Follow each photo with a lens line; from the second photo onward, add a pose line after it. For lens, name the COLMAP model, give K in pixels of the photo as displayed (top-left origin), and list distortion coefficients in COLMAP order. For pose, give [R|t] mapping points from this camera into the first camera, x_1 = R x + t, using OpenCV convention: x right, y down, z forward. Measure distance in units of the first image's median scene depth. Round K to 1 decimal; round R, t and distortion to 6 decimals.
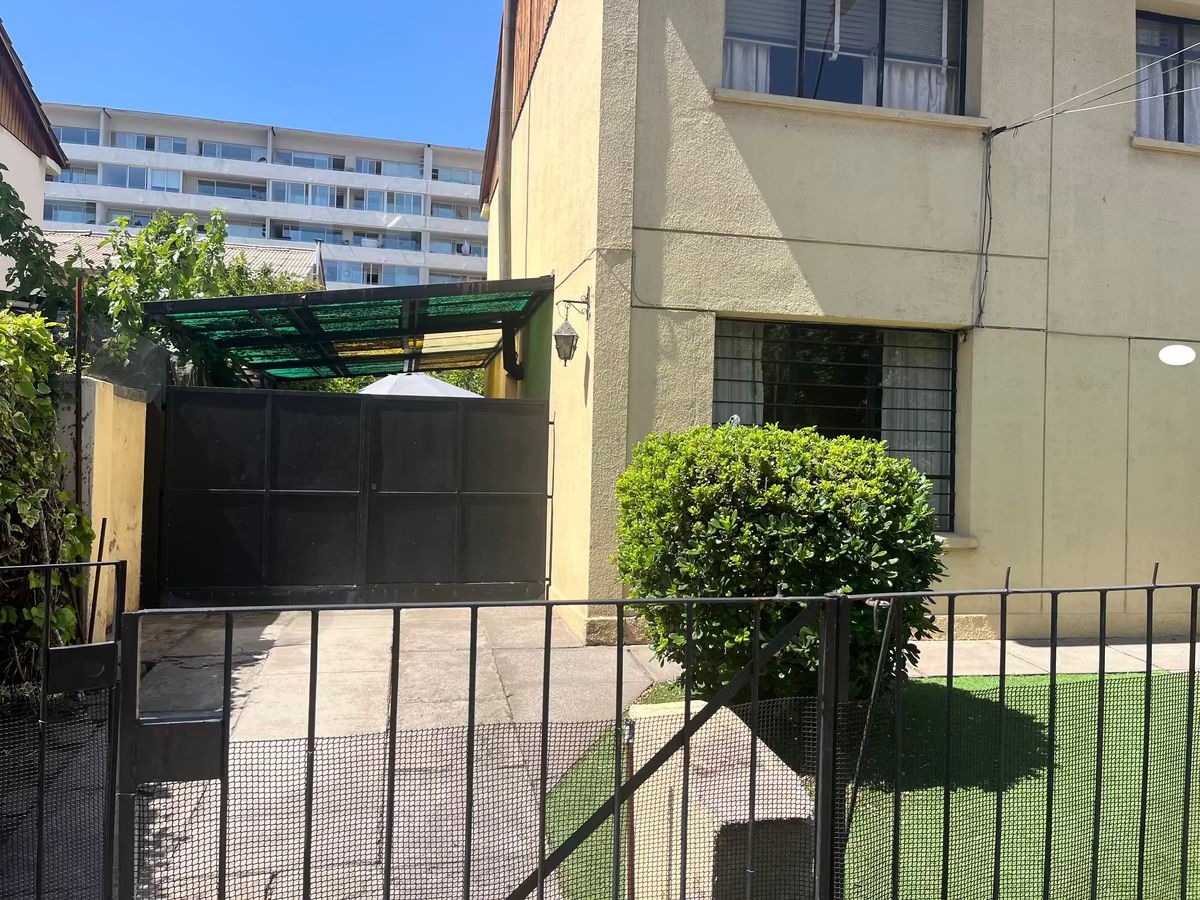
lens RADIAL K [[895.7, 0, 605.6], [0, 895.7, 435.7], [0, 0, 1]] dist [0.063721, -0.085008]
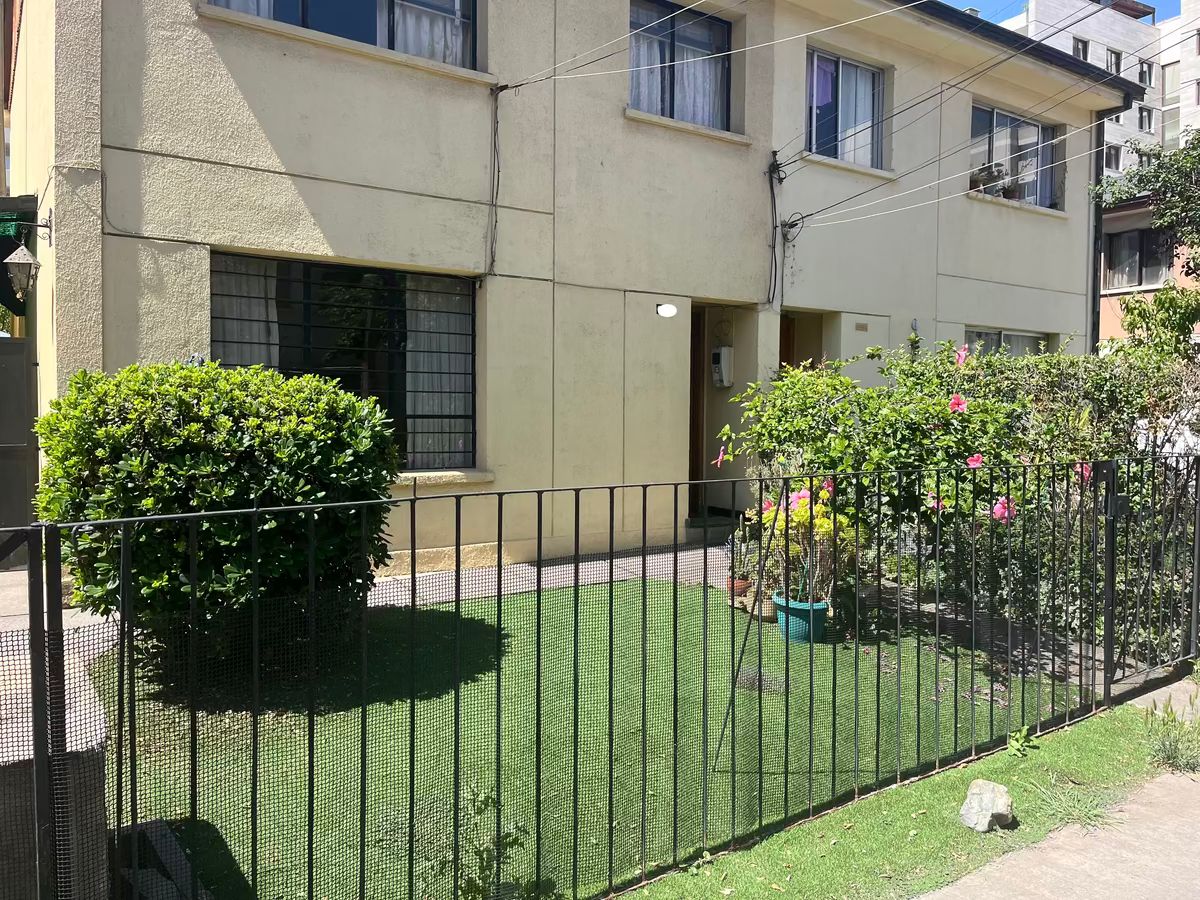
lens RADIAL K [[895.7, 0, 605.6], [0, 895.7, 435.7], [0, 0, 1]] dist [0.063721, -0.085008]
pose [[0.926128, -0.027906, 0.376176, 0.143021], [0.006206, 0.998252, 0.058775, 0.008139], [-0.377159, -0.052099, 0.924682, -0.044147]]
